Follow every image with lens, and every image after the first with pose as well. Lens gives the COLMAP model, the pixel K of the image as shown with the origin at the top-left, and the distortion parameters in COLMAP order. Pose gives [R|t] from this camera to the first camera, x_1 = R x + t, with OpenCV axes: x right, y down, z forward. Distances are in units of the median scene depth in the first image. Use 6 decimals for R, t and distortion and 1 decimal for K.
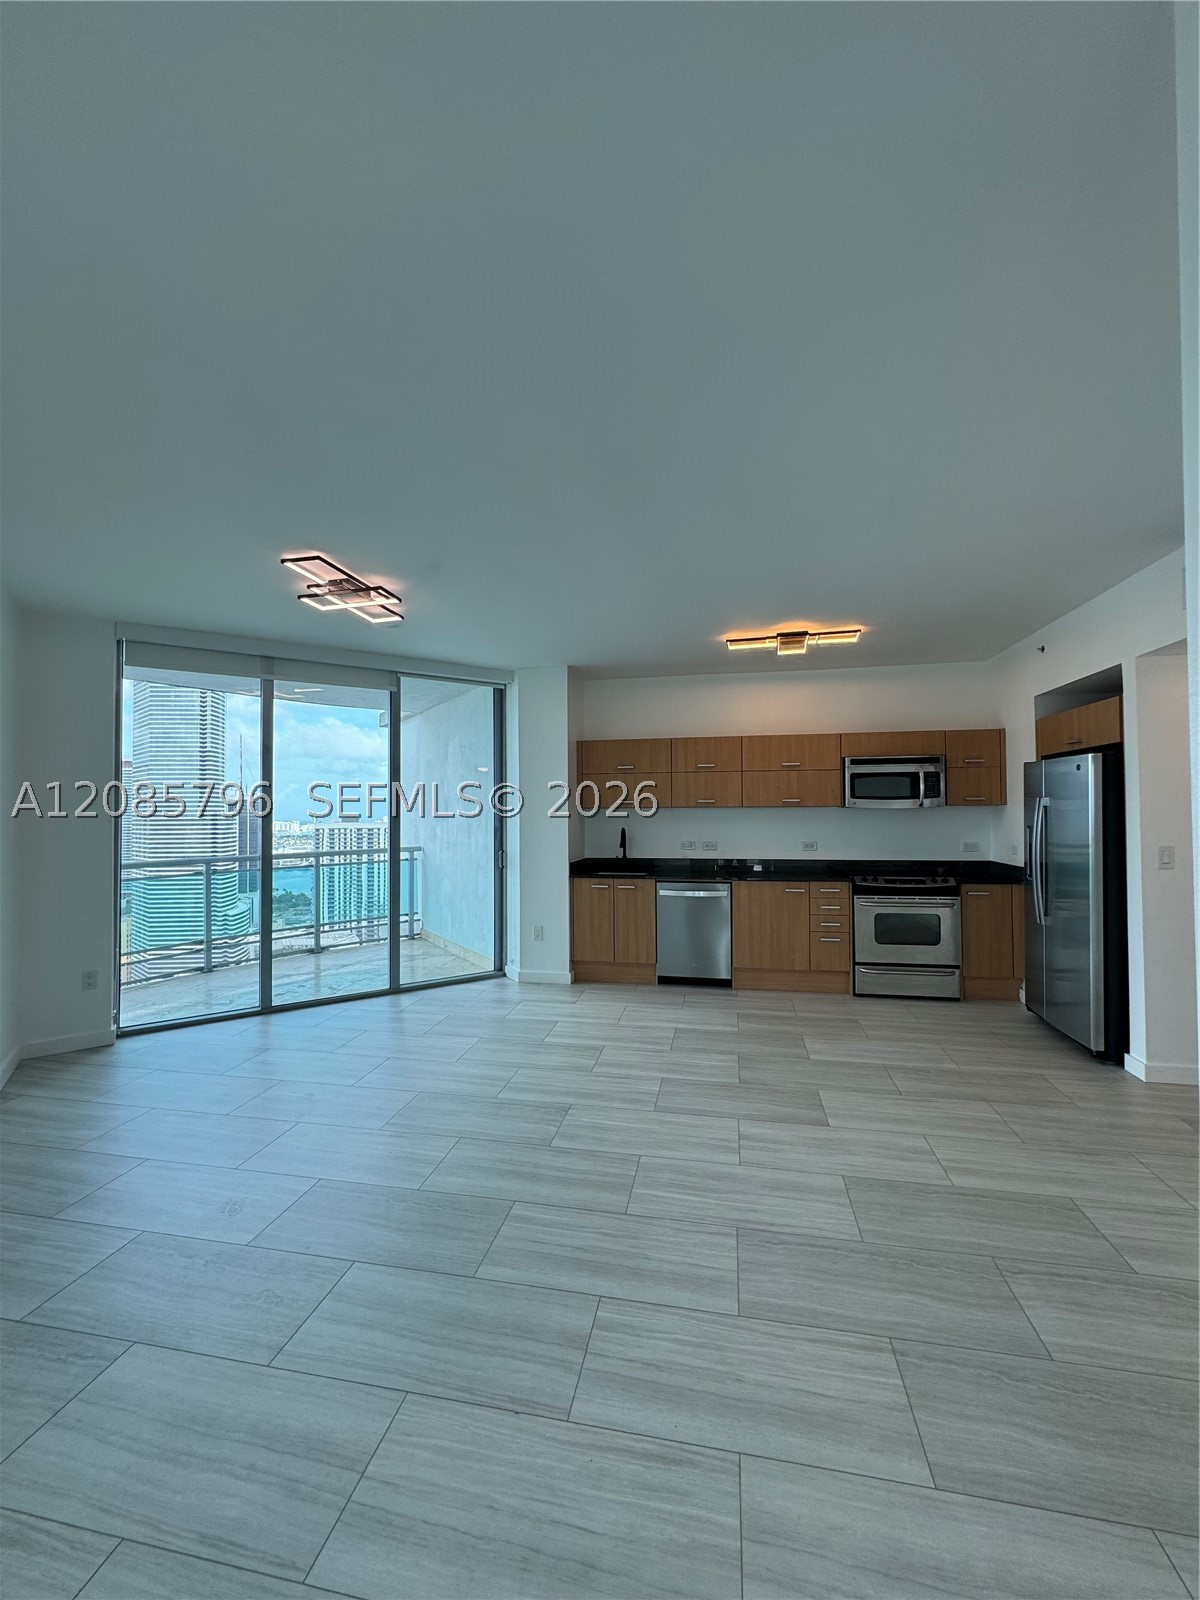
lens RADIAL K [[636.8, 0, 605.0], [0, 636.8, 799.4], [0, 0, 1]] dist [-0.001549, 0.000004]
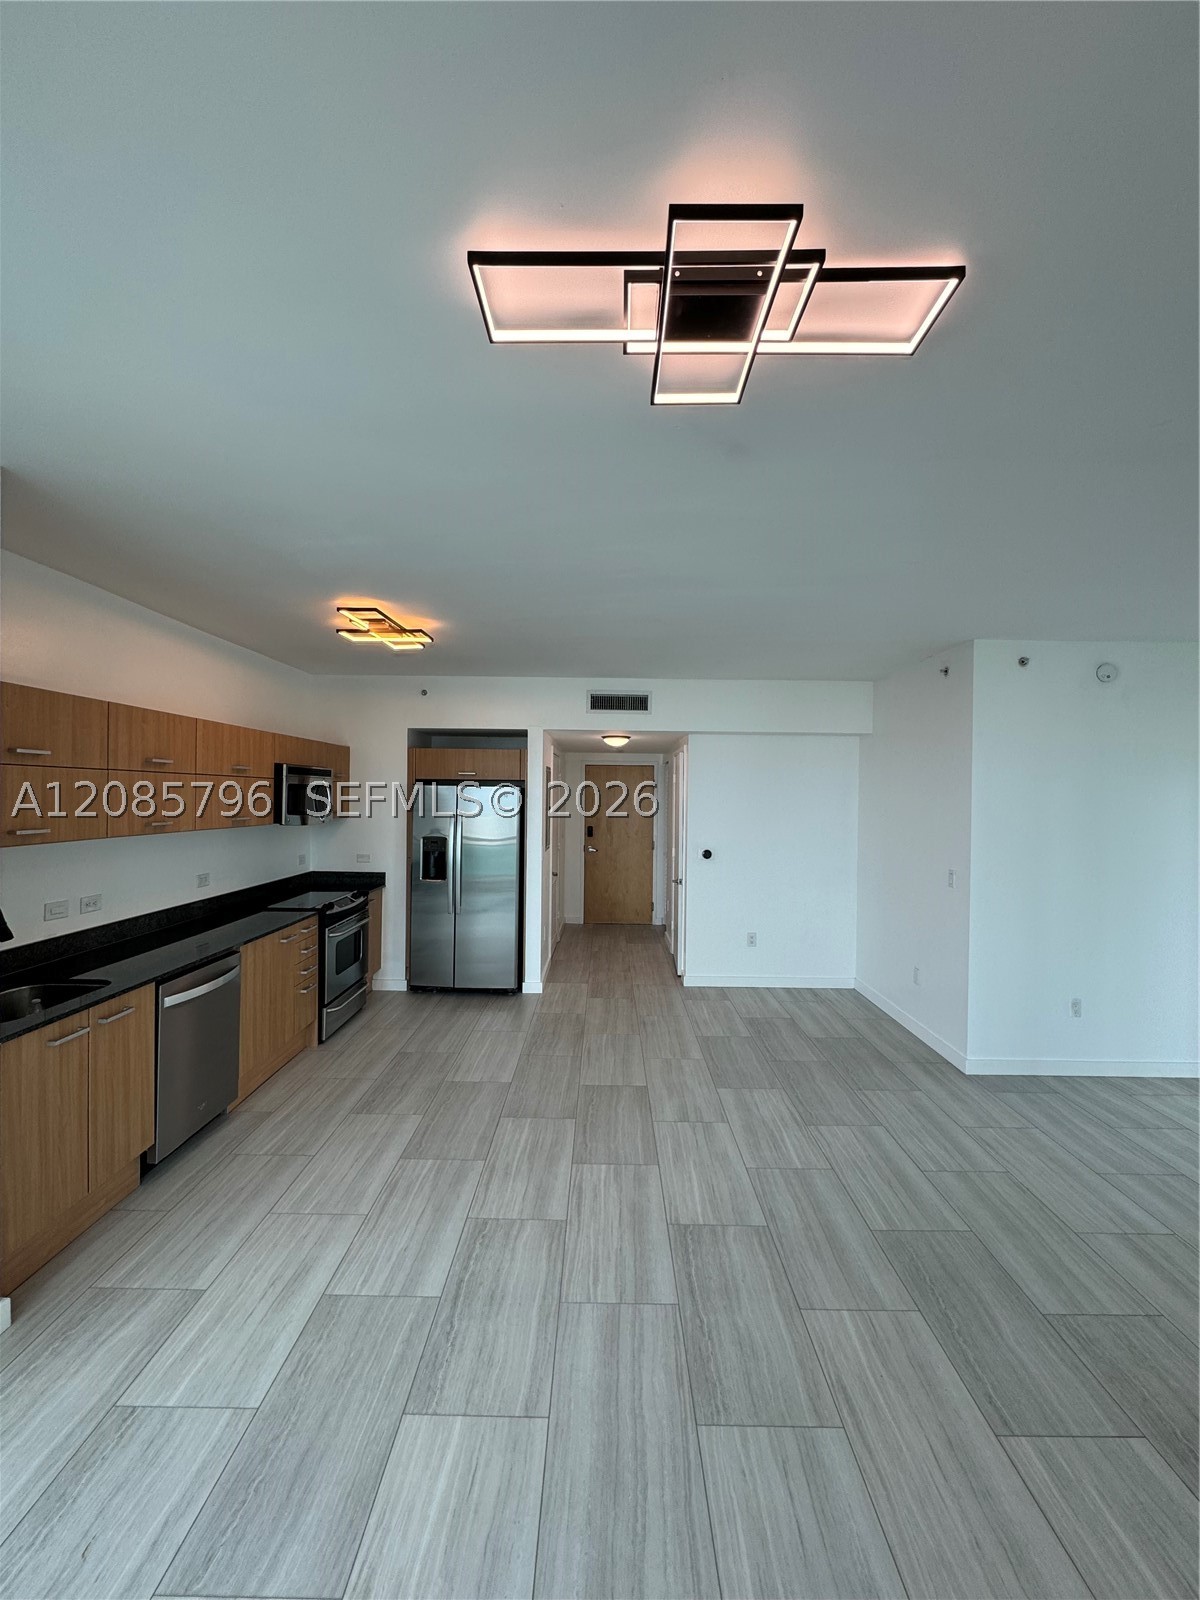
lens RADIAL K [[636.8, 0, 601.1], [0, 636.8, 800.3], [0, 0, 1]] dist [-0.001549, 0.000004]
pose [[-0.184660, -0.003055, 0.982798, -0.601585], [-0.031655, 0.999495, -0.002841, -0.036858], [-0.982292, -0.031635, -0.184664, 0.909779]]
